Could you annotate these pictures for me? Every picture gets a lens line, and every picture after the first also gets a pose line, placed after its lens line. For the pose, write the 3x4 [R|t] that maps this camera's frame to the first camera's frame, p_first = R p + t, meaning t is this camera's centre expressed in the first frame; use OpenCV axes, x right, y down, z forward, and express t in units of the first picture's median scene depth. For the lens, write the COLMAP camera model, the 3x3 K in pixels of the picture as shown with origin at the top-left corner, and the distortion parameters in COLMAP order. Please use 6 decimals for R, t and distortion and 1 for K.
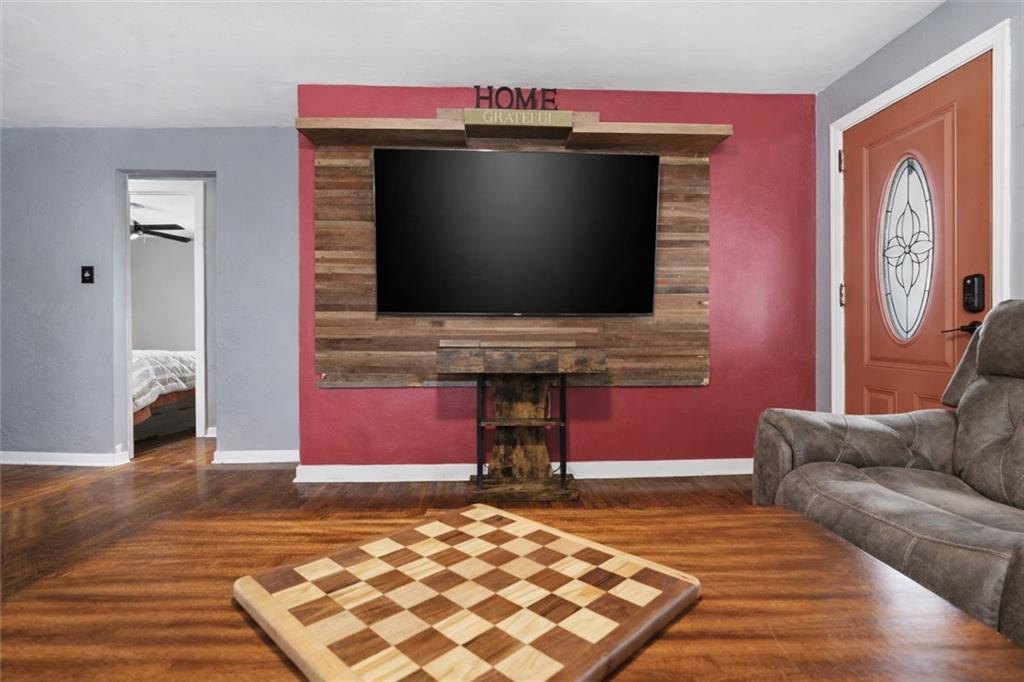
lens RADIAL K [[507.5, 0, 510.8], [0, 507.5, 333.0], [0, 0, 1]] dist [-0.003869, -0.000612]
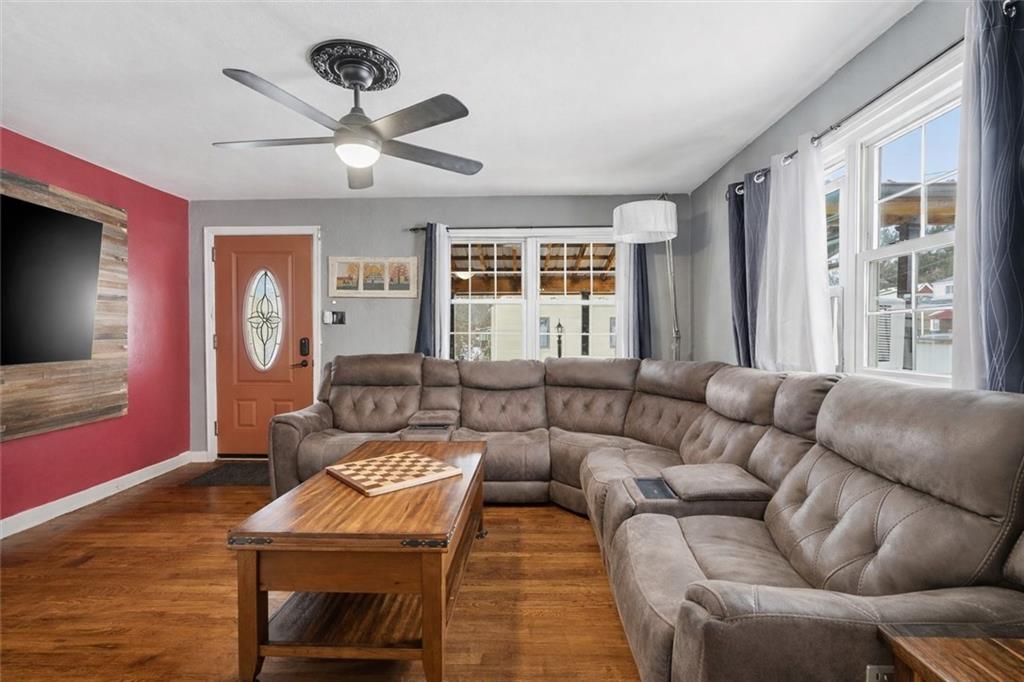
lens RADIAL K [[507.5, 0, 510.8], [0, 507.5, 333.0], [0, 0, 1]] dist [-0.003869, -0.000612]
pose [[0.052945, -0.002522, 0.998594, -0.868488], [0.006329, 0.999978, 0.002190, -0.101411], [-0.998577, 0.006204, 0.052960, 0.019493]]
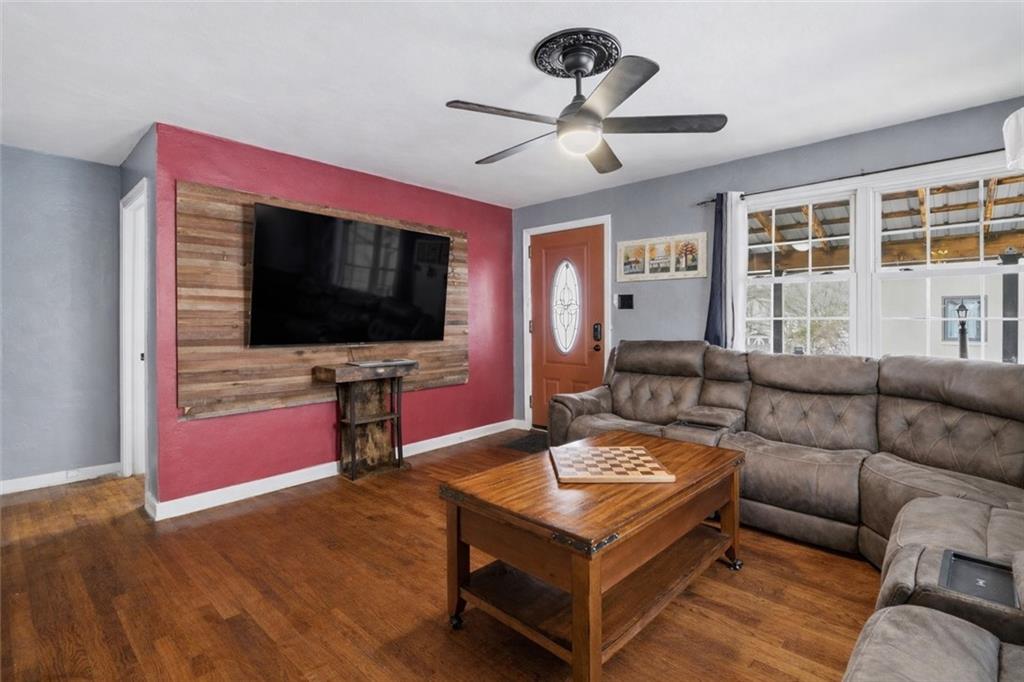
lens RADIAL K [[510.3, 0, 482.3], [0, 510.3, 316.0], [0, 0, 1]] dist [0.029746, -0.000508]
pose [[0.721119, -0.001372, 0.692810, -0.746100], [0.009937, 0.999916, -0.008362, -0.101863], [-0.692740, 0.012915, 0.721071, -0.195360]]
